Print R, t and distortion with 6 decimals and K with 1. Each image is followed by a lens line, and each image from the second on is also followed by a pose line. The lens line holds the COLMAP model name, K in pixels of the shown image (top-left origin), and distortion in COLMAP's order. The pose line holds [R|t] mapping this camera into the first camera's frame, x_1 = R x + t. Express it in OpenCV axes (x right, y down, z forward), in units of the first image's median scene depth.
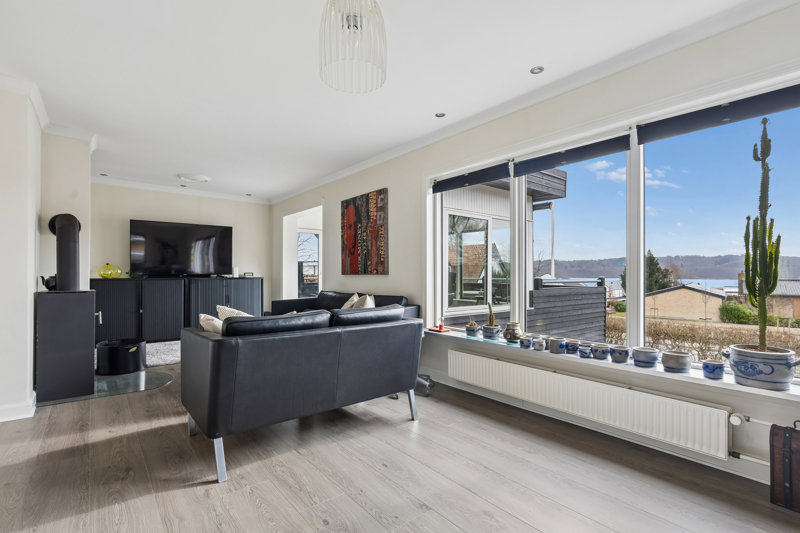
lens RADIAL K [[373.7, 0, 397.2], [0, 373.7, 272.4], [0, 0, 1]] dist [-0.001762, -0.001199]
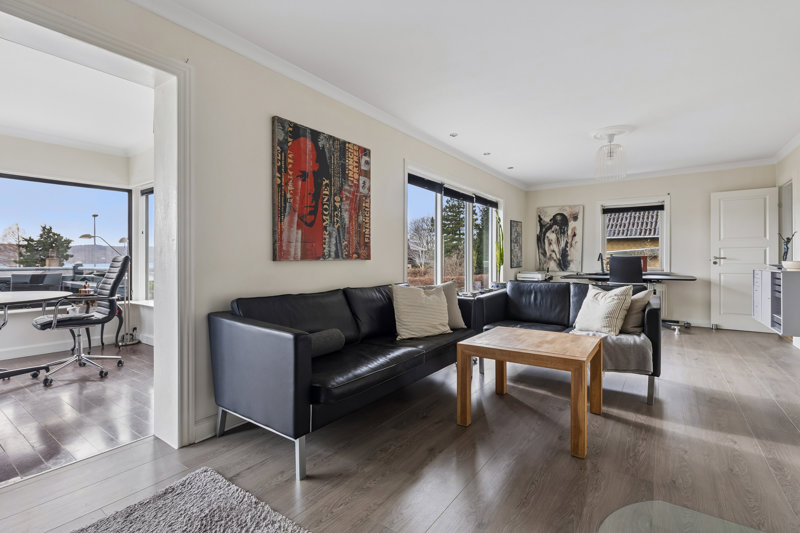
lens RADIAL K [[373.7, 0, 398.9], [0, 373.7, 262.1], [0, 0, 1]] dist [-0.001762, -0.001199]
pose [[-0.269304, -0.006652, 0.963032, -0.777074], [0.001937, 0.999970, 0.007449, 0.004888], [-0.963053, 0.003872, -0.269284, 1.107590]]
